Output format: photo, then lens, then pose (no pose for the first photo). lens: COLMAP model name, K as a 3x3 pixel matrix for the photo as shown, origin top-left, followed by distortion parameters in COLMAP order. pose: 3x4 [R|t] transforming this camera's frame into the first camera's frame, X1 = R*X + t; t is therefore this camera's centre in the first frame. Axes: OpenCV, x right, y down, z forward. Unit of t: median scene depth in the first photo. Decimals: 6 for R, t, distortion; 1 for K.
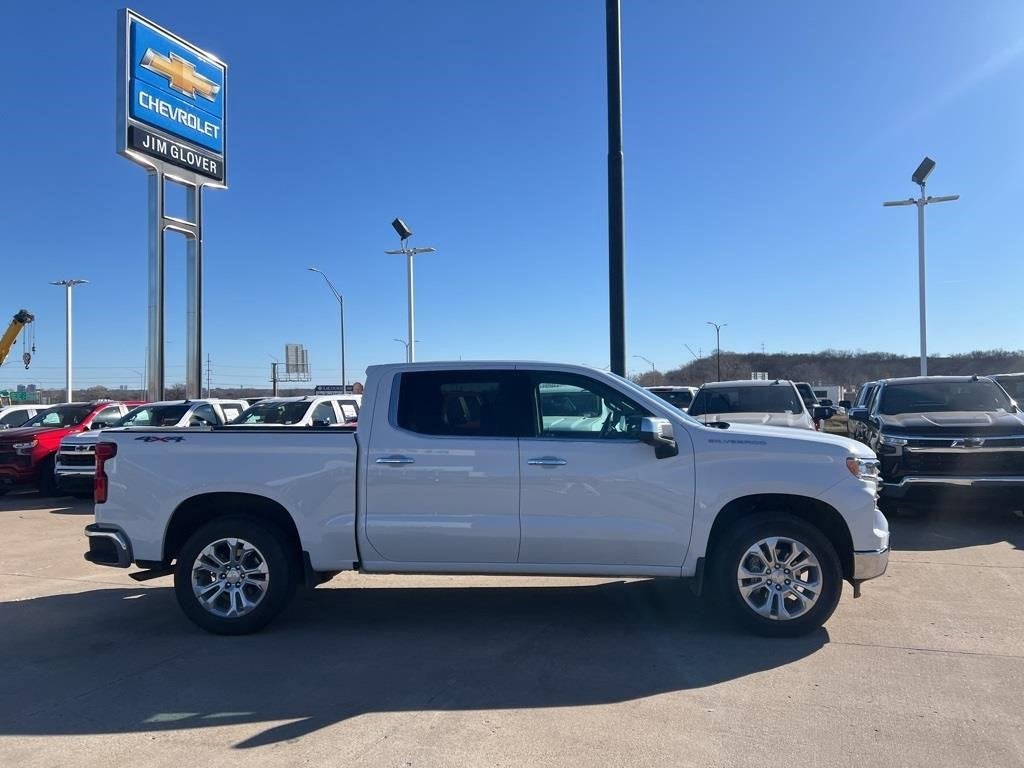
lens RADIAL K [[774.1, 0, 515.4], [0, 774.1, 415.4], [0, 0, 1]] dist [0.068088, -0.072580]
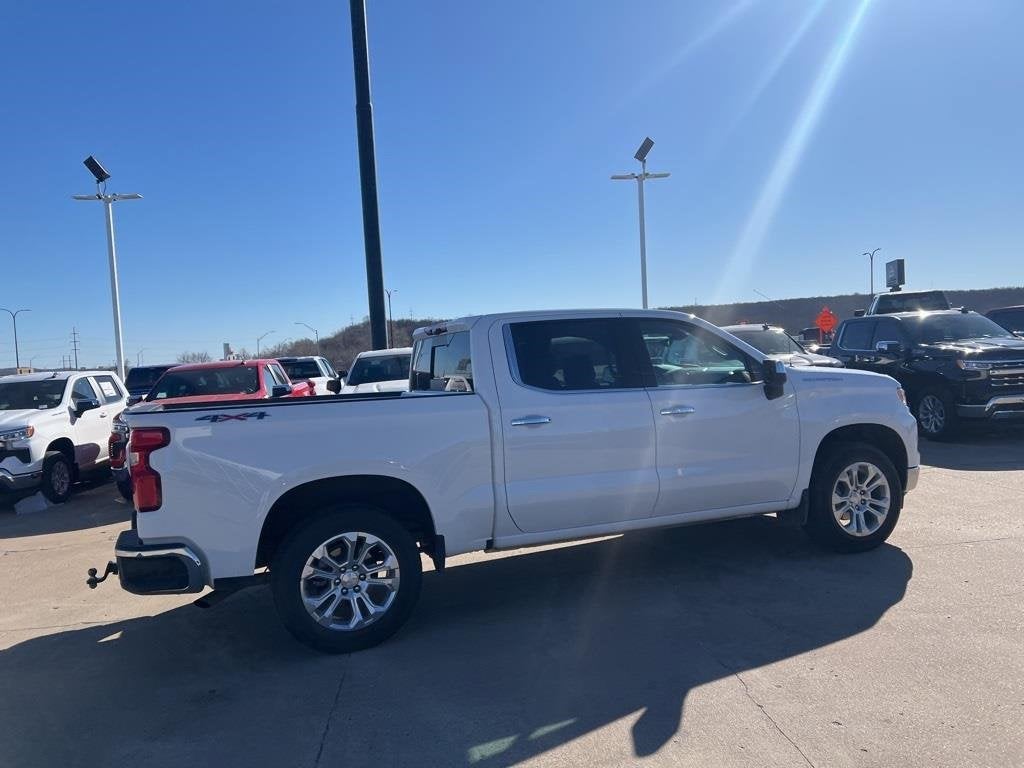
lens RADIAL K [[775.2, 0, 517.3], [0, 775.2, 406.0], [0, 0, 1]] dist [0.067870, -0.078504]
pose [[0.898884, -0.067728, 0.432920, -0.130304], [0.054914, 0.997605, 0.042051, 0.000722], [-0.434732, -0.014026, 0.900451, 0.048761]]
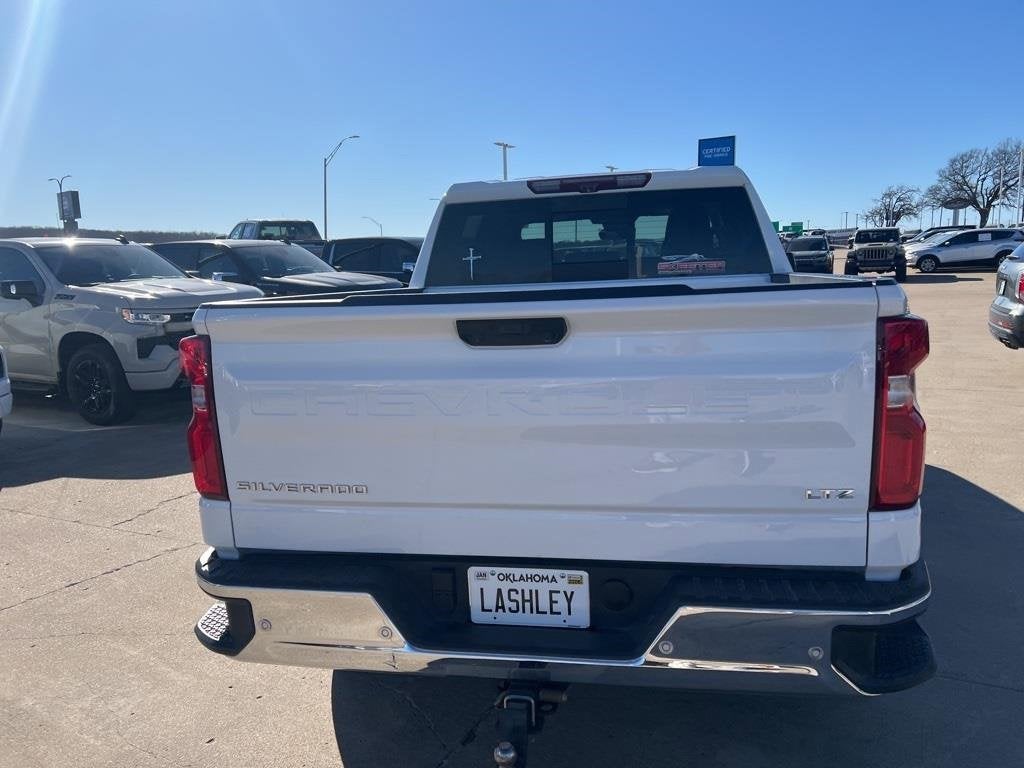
lens RADIAL K [[775.2, 0, 517.3], [0, 775.2, 406.0], [0, 0, 1]] dist [0.067870, -0.078504]
pose [[0.112068, -0.176090, 0.977974, -0.211576], [0.049210, 0.983950, 0.171527, 0.002181], [-0.992481, 0.028904, 0.118935, 0.276053]]
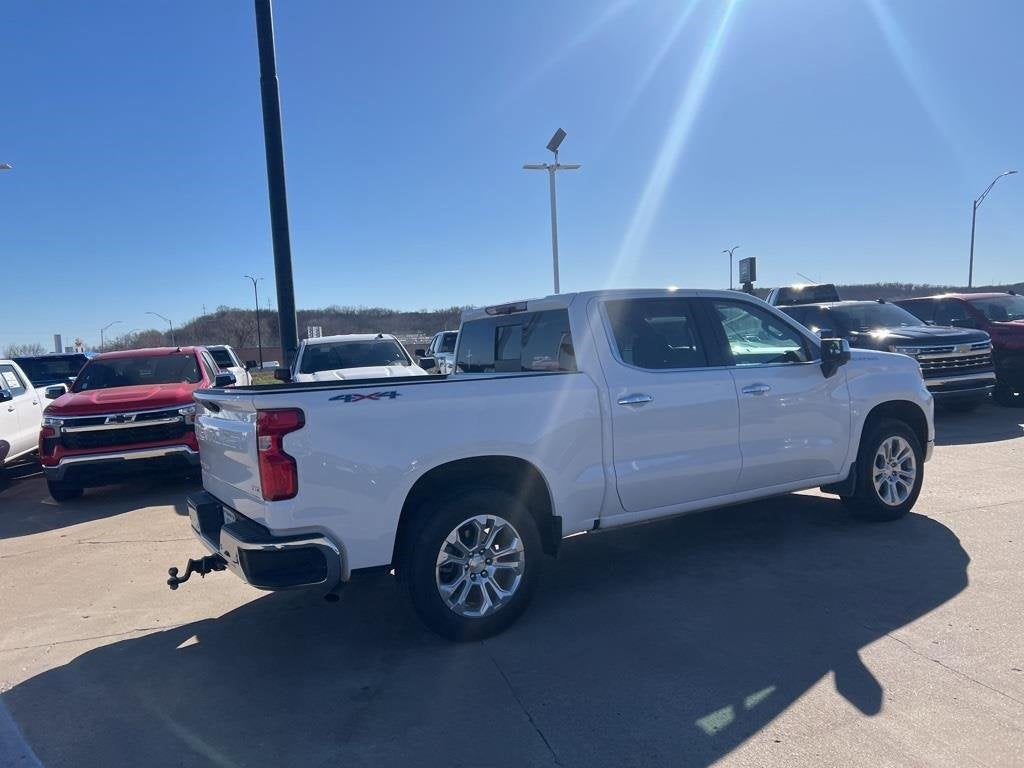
lens RADIAL K [[774.1, 0, 515.4], [0, 774.1, 415.4], [0, 0, 1]] dist [0.068088, -0.072580]
pose [[0.810025, -0.090533, 0.579364, -0.183931], [0.058958, 0.995577, 0.073141, 0.000919], [-0.583423, -0.025088, 0.811781, 0.085086]]
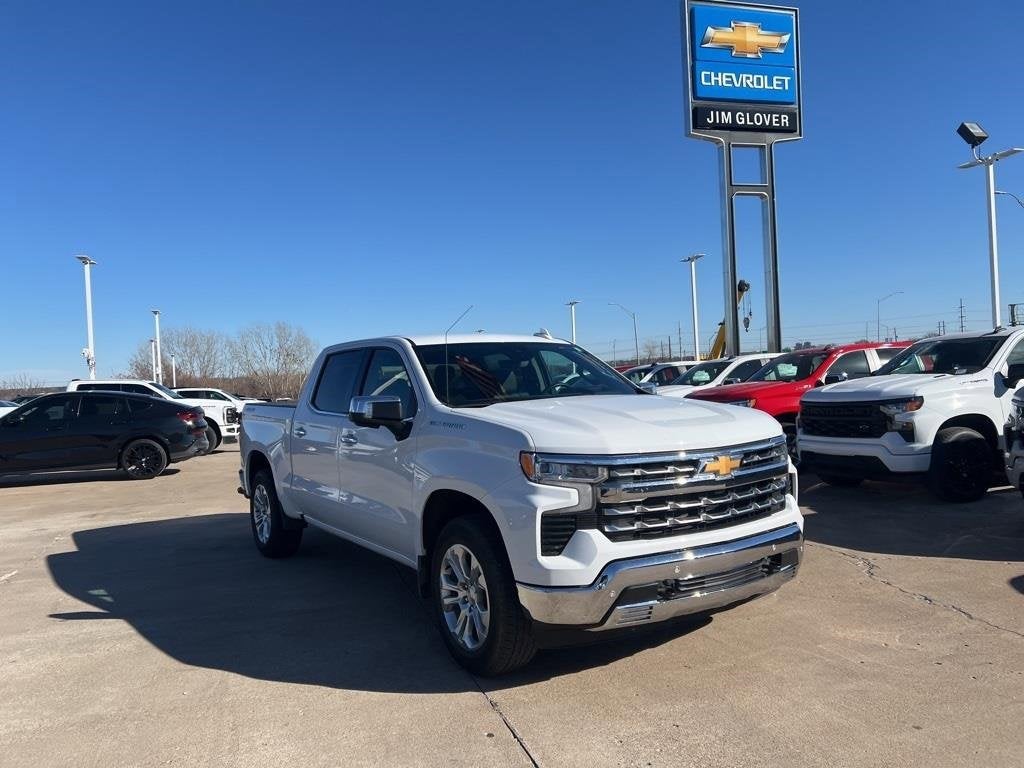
lens RADIAL K [[774.1, 0, 515.4], [0, 774.1, 415.4], [0, 0, 1]] dist [0.068088, -0.072580]
pose [[0.608057, 0.021165, -0.793611, 0.227523], [0.027499, 0.998483, 0.047698, -0.003038], [0.793417, -0.050827, 0.606553, 0.129591]]
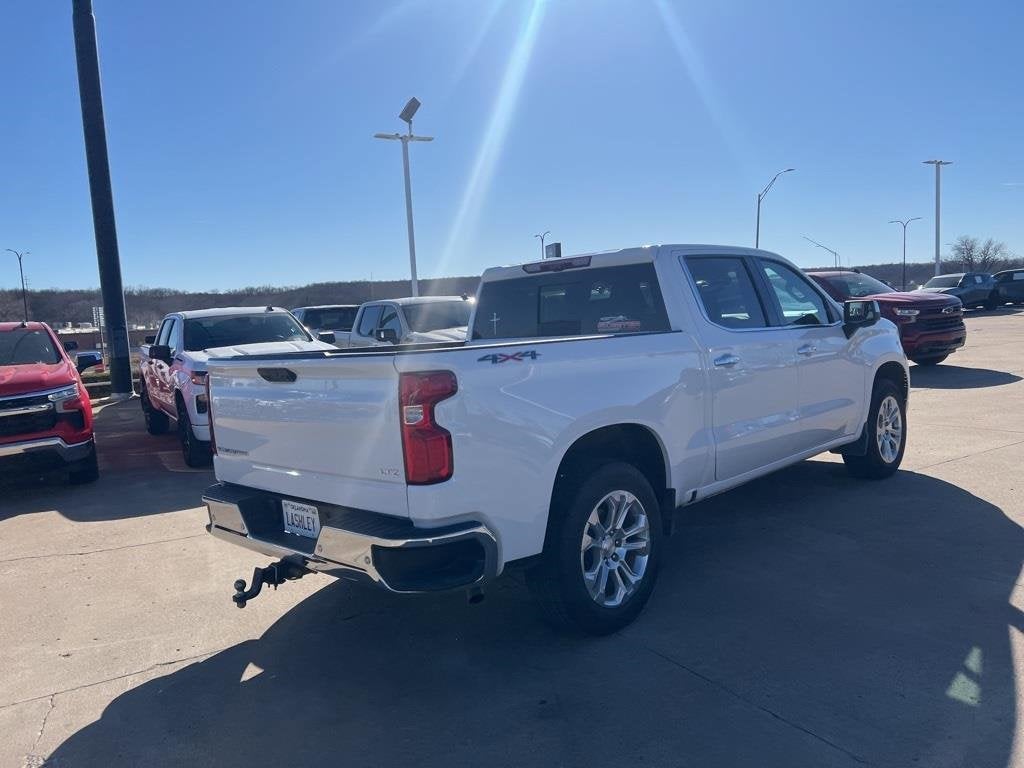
lens RADIAL K [[775.2, 0, 517.3], [0, 775.2, 406.0], [0, 0, 1]] dist [0.067870, -0.078504]
pose [[0.635362, -0.118512, 0.763067, -0.221188], [0.067318, 0.992892, 0.098154, 0.002405], [-0.769275, -0.010995, 0.638823, 0.150539]]
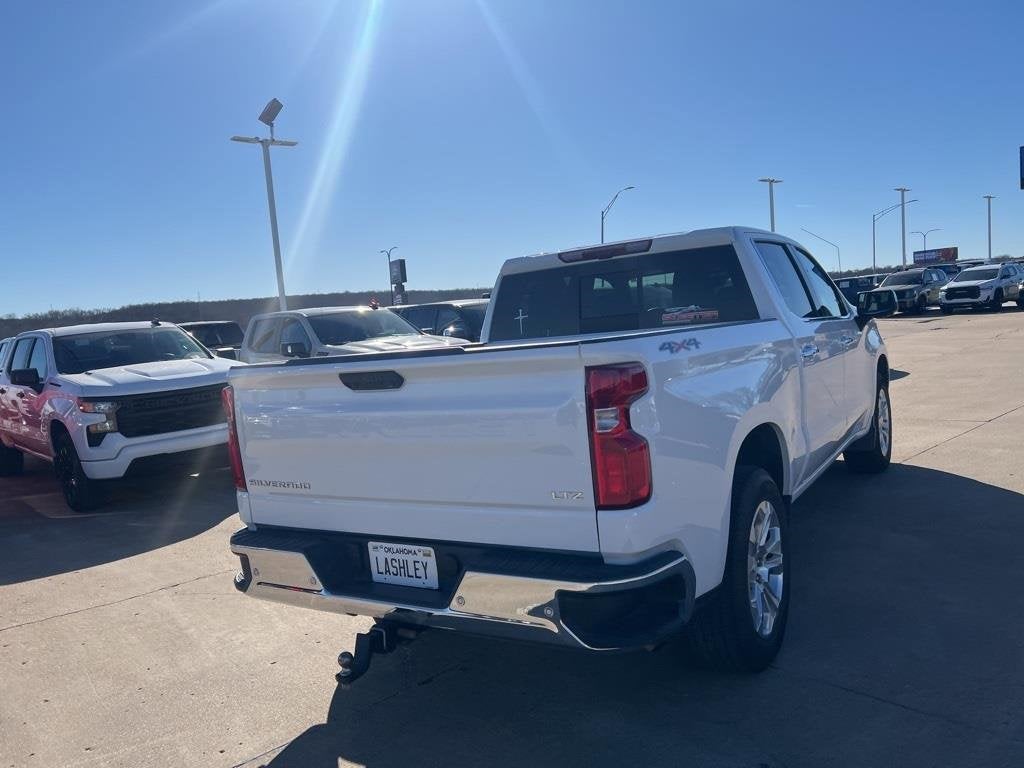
lens RADIAL K [[775.2, 0, 517.3], [0, 775.2, 406.0], [0, 0, 1]] dist [0.067870, -0.078504]
pose [[0.461862, -0.126429, 0.877895, -0.227550], [0.094869, 0.991152, 0.092828, 0.003203], [-0.881864, 0.040411, 0.469770, 0.210545]]
